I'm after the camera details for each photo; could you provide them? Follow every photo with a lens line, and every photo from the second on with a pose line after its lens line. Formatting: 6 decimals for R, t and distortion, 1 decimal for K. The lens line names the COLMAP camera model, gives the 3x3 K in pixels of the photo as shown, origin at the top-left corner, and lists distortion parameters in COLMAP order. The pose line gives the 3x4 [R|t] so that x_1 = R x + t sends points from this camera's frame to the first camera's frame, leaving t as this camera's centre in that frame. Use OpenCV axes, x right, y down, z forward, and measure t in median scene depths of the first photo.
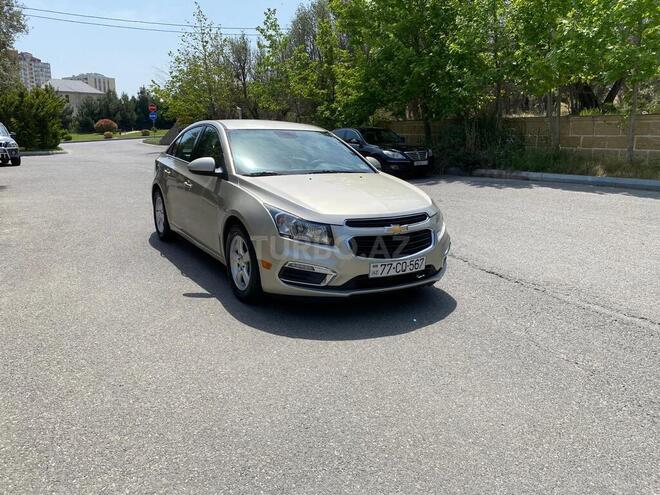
lens RADIAL K [[504.7, 0, 327.0], [0, 504.7, 249.1], [0, 0, 1]] dist [0.030672, -0.030584]
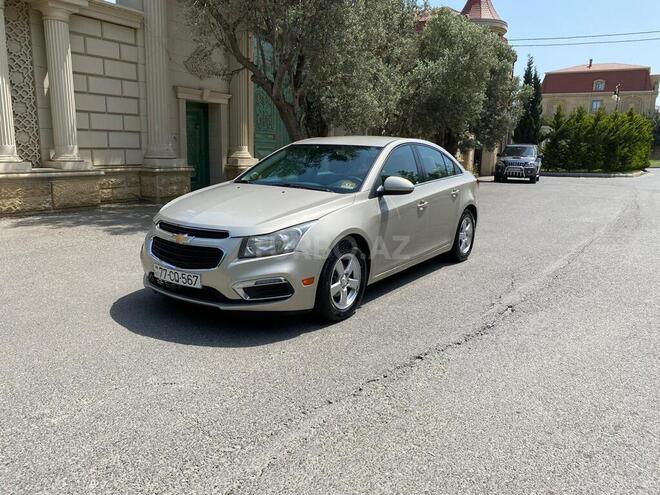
lens RADIAL K [[504.7, 0, 331.7], [0, 504.7, 246.4], [0, 0, 1]] dist [0.030672, -0.030584]
pose [[0.433921, 0.173947, -0.884000, 0.945373], [-0.218536, 0.972204, 0.084032, -0.142362], [0.874045, 0.156723, 0.459873, 0.660019]]
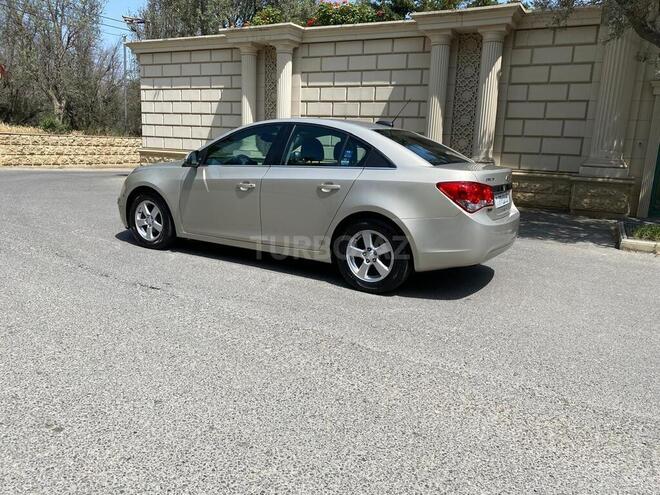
lens RADIAL K [[504.7, 0, 333.0], [0, 504.7, 250.2], [0, 0, 1]] dist [0.030672, -0.030584]
pose [[-0.865132, 0.056642, -0.498336, 0.408842], [-0.161598, 0.909135, 0.383874, -0.502393], [0.474798, 0.412632, -0.777368, 2.326450]]
